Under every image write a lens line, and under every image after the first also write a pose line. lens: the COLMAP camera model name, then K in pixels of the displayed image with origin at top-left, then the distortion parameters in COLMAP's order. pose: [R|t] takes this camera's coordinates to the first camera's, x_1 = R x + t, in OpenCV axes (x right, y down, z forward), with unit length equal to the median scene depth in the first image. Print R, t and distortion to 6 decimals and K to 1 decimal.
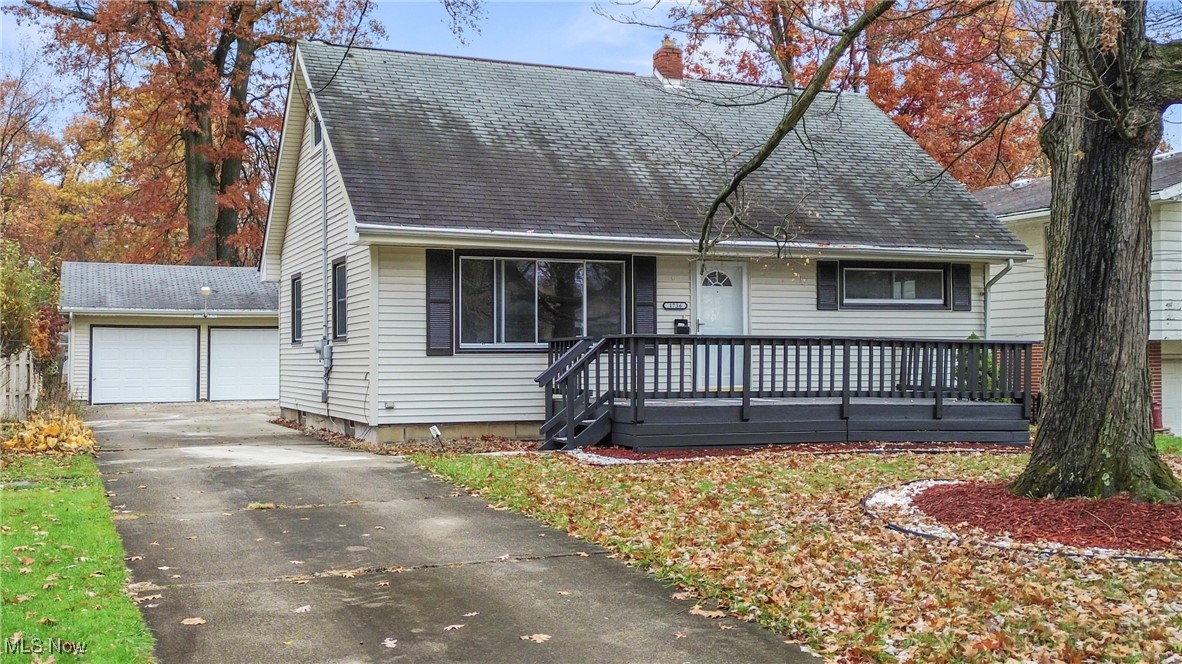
lens RADIAL K [[1248.8, 0, 606.7], [0, 1248.8, 357.1], [0, 0, 1]] dist [0.101087, -0.276617]
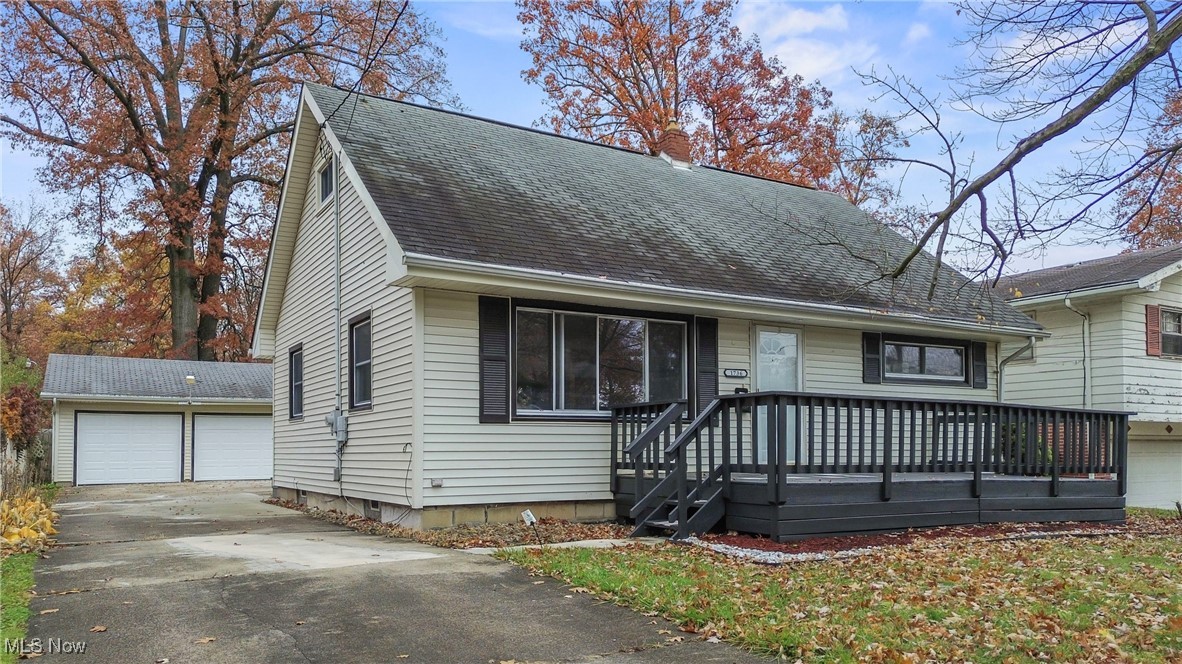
lens RADIAL K [[871.3, 0, 586.6], [0, 871.3, 439.6], [0, 0, 1]] dist [0.039995, -0.003003]
pose [[0.992562, 0.001844, 0.121728, -0.124294], [-0.000246, 0.999914, -0.013136, 0.014912], [-0.121741, 0.013008, 0.992477, 0.360496]]
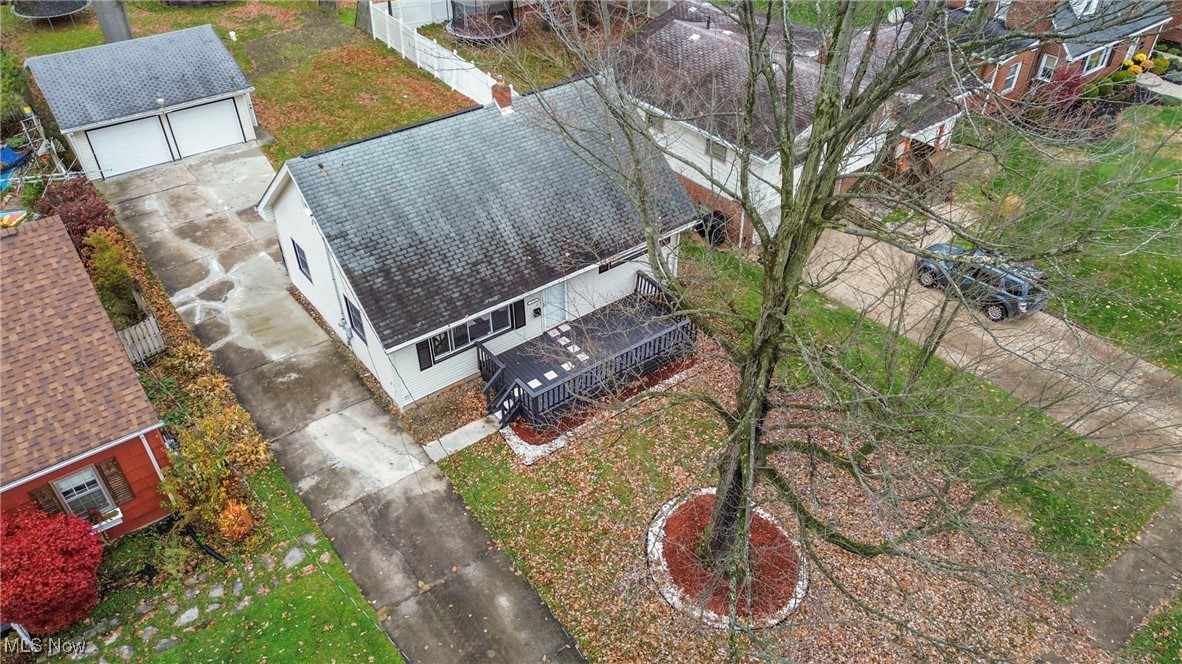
lens RADIAL K [[827.6, 0, 596.0], [0, 827.6, 319.1], [0, 0, 1]] dist [0.053598, -0.081108]
pose [[0.967331, -0.144882, 0.208040, -0.118010], [-0.009637, 0.799004, 0.601248, -0.762273], [-0.253335, -0.583610, 0.771505, -0.055556]]
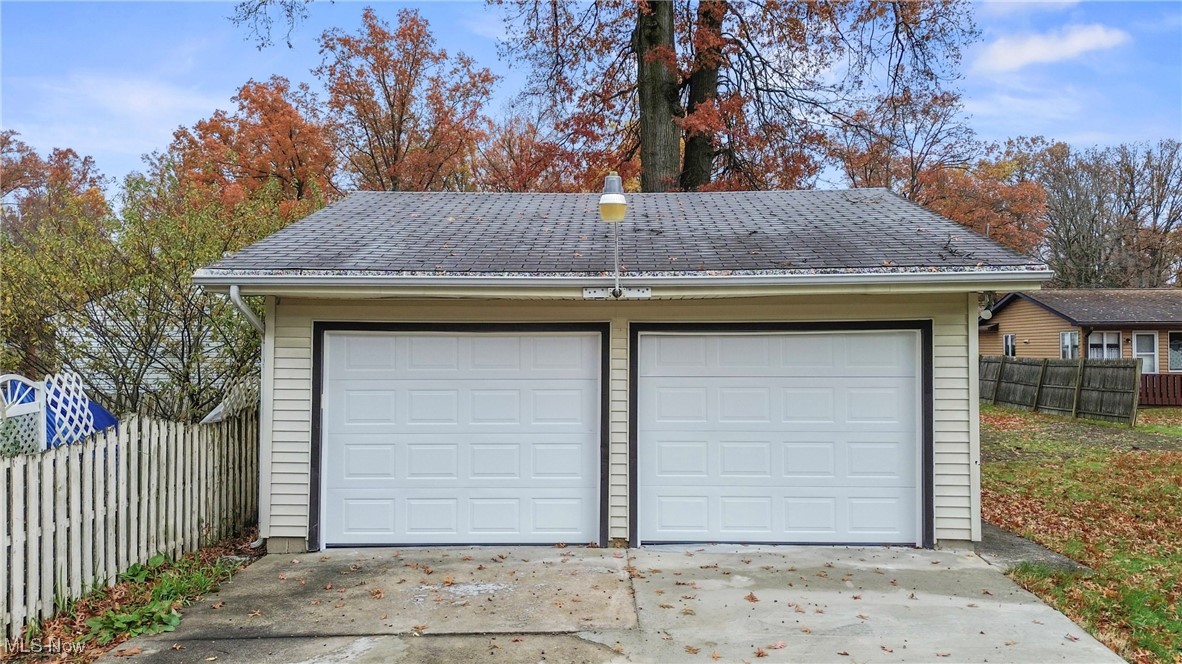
lens RADIAL K [[827.6, 0, 596.0], [0, 827.6, 319.1], [0, 0, 1]] dist [0.053598, -0.081108]
pose [[0.912363, -0.010391, -0.409251, -0.414206], [-0.002495, 0.999518, -0.030941, -0.034092], [0.409376, 0.029251, 0.911897, 1.405291]]
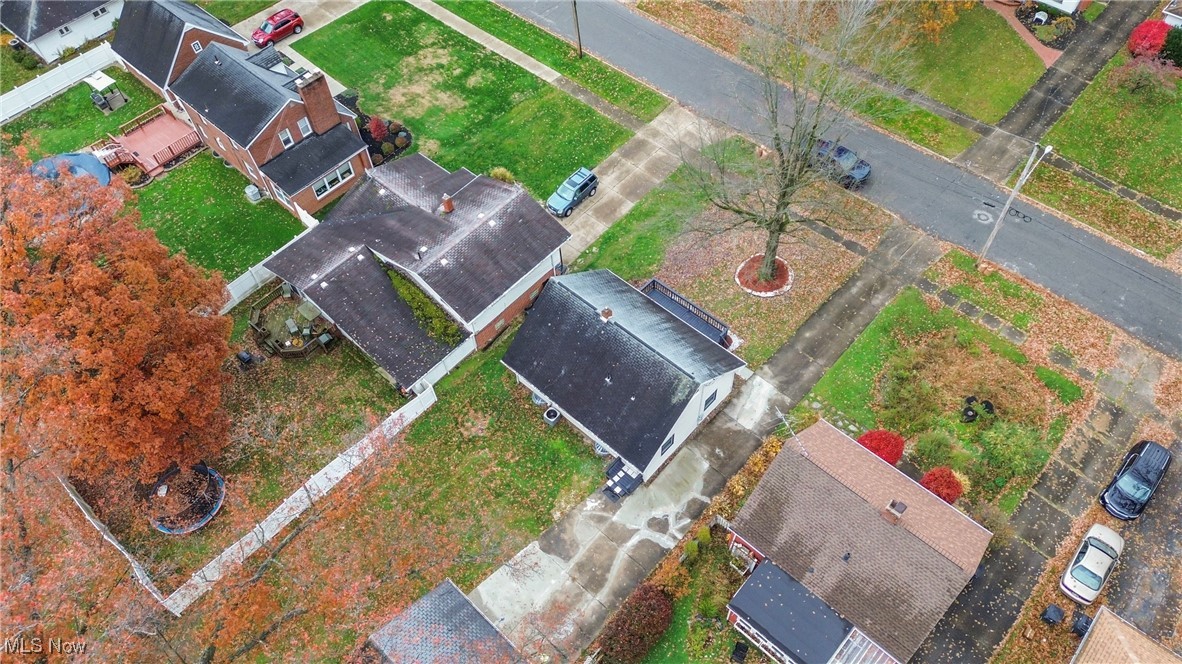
lens RADIAL K [[837.8, 0, 588.7], [0, 837.8, 338.2], [0, 0, 1]] dist [0.056209, -0.062346]
pose [[-0.409509, -0.734687, 0.540867, -1.239734], [0.045270, 0.575763, 0.816362, -2.142204], [-0.911182, 0.358793, -0.202521, 1.697470]]
